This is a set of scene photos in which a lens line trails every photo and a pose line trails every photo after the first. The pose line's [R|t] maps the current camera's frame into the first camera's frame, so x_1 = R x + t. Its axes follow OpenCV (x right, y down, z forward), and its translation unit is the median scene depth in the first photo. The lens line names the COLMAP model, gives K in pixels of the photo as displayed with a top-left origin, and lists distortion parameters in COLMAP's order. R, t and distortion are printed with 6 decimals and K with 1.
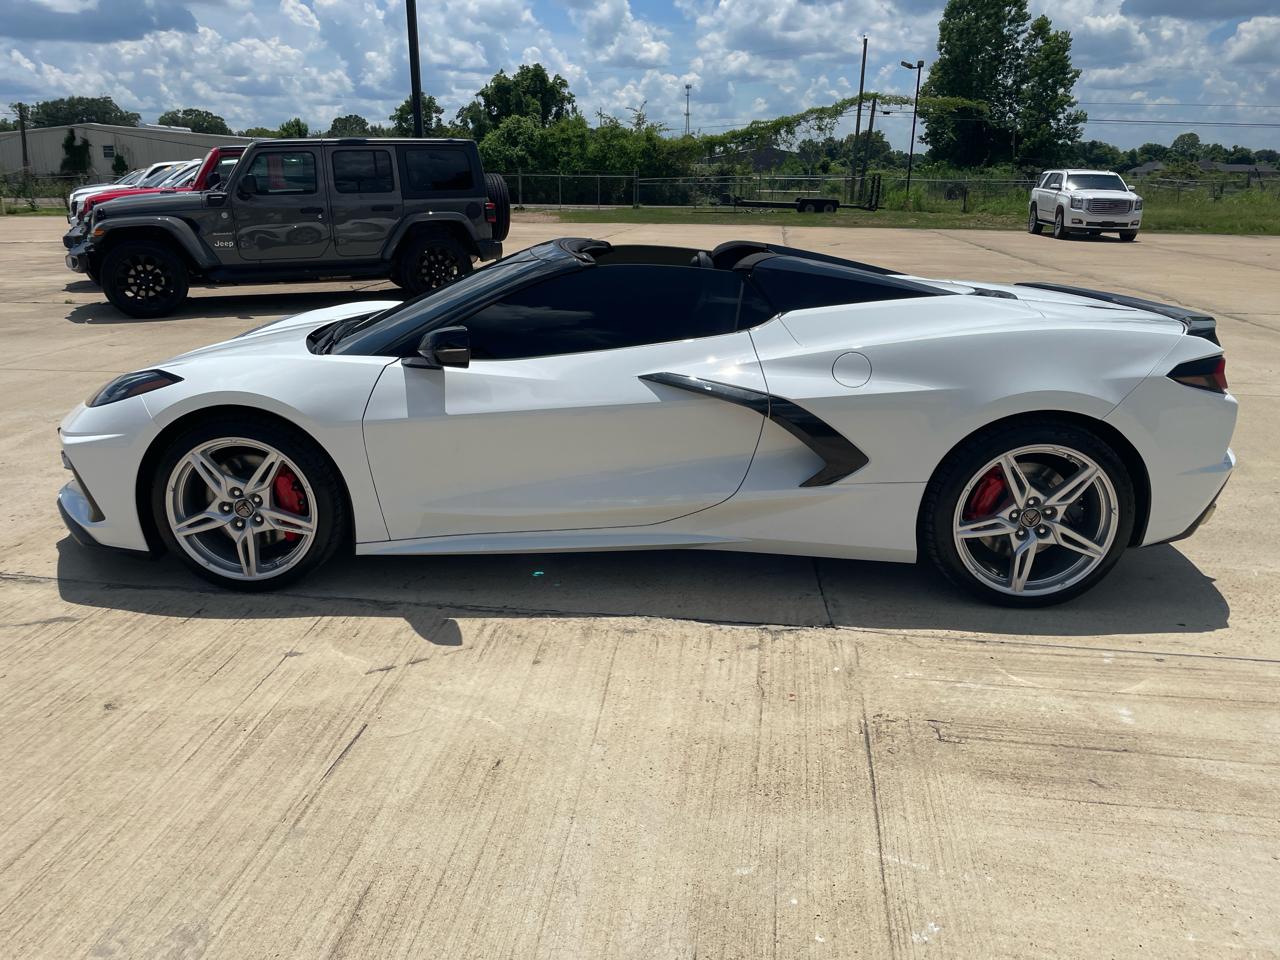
lens RADIAL K [[971.6, 0, 630.5], [0, 971.6, 459.1], [0, 0, 1]] dist [0.072053, -0.093423]
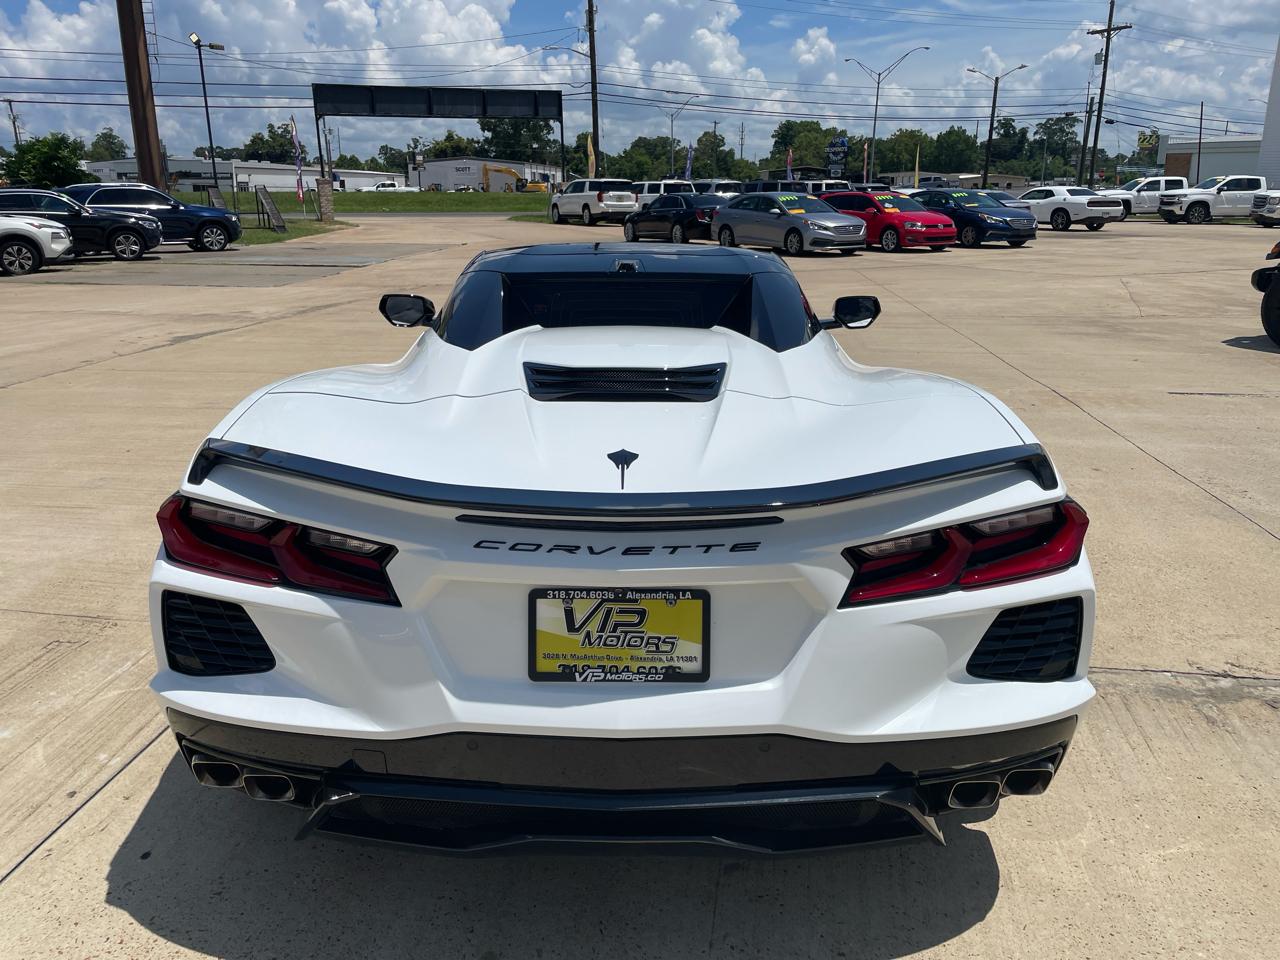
lens RADIAL K [[972.2, 0, 634.4], [0, 972.2, 477.3], [0, 0, 1]] dist [0.077713, -0.104563]
pose [[0.019929, 0.279699, -0.959881, 1.120364], [-0.277980, 0.923767, 0.263404, -0.327579], [0.960380, 0.261579, 0.096160, 1.175884]]
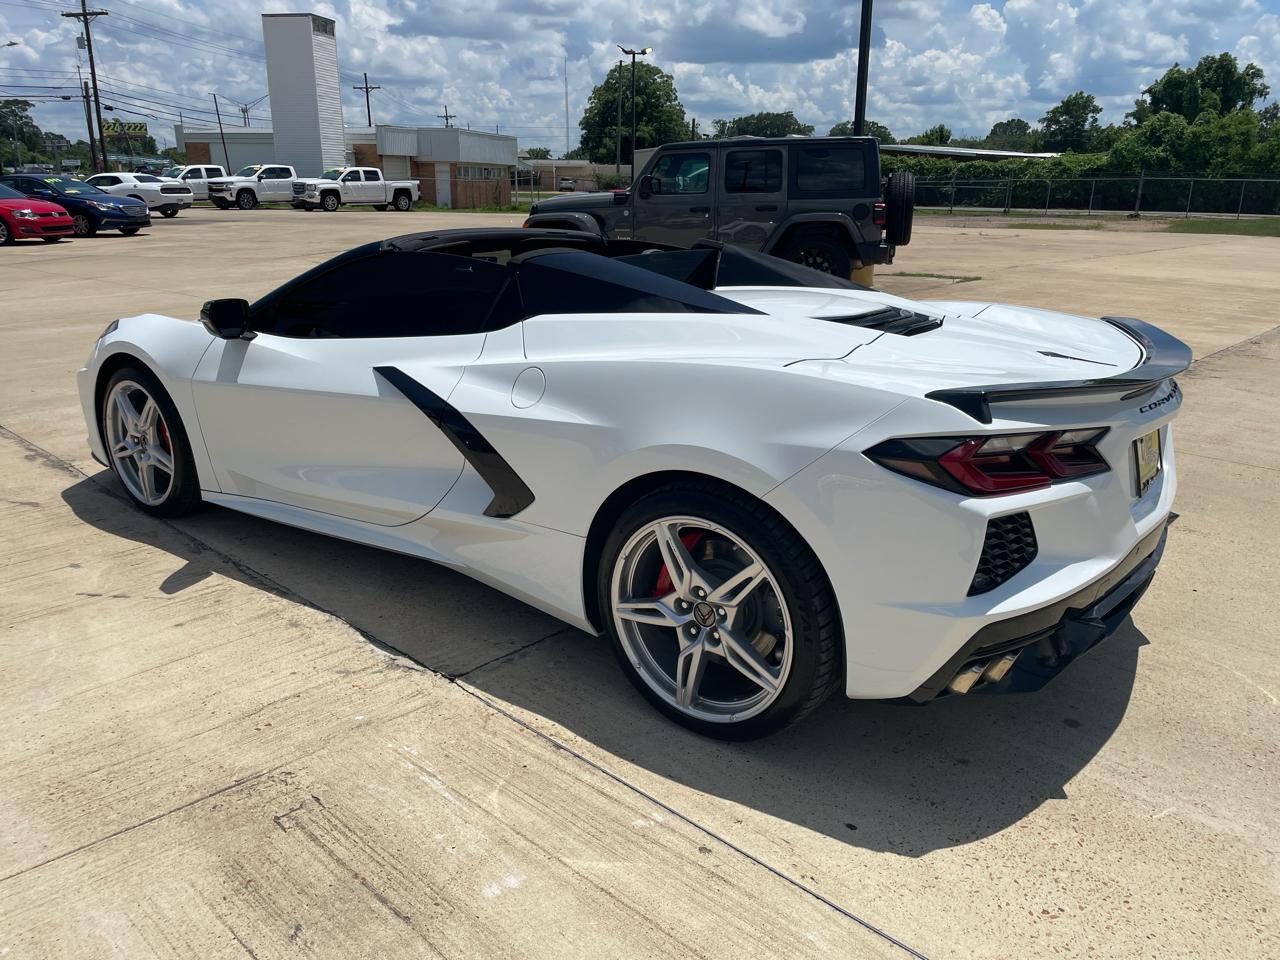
lens RADIAL K [[972.2, 0, 634.0], [0, 972.2, 457.4], [0, 0, 1]] dist [0.077713, -0.104563]
pose [[0.815558, 0.160156, -0.556071, 0.764297], [-0.164459, 0.985463, 0.042624, -0.081931], [0.554814, 0.056689, 0.830041, 0.349153]]
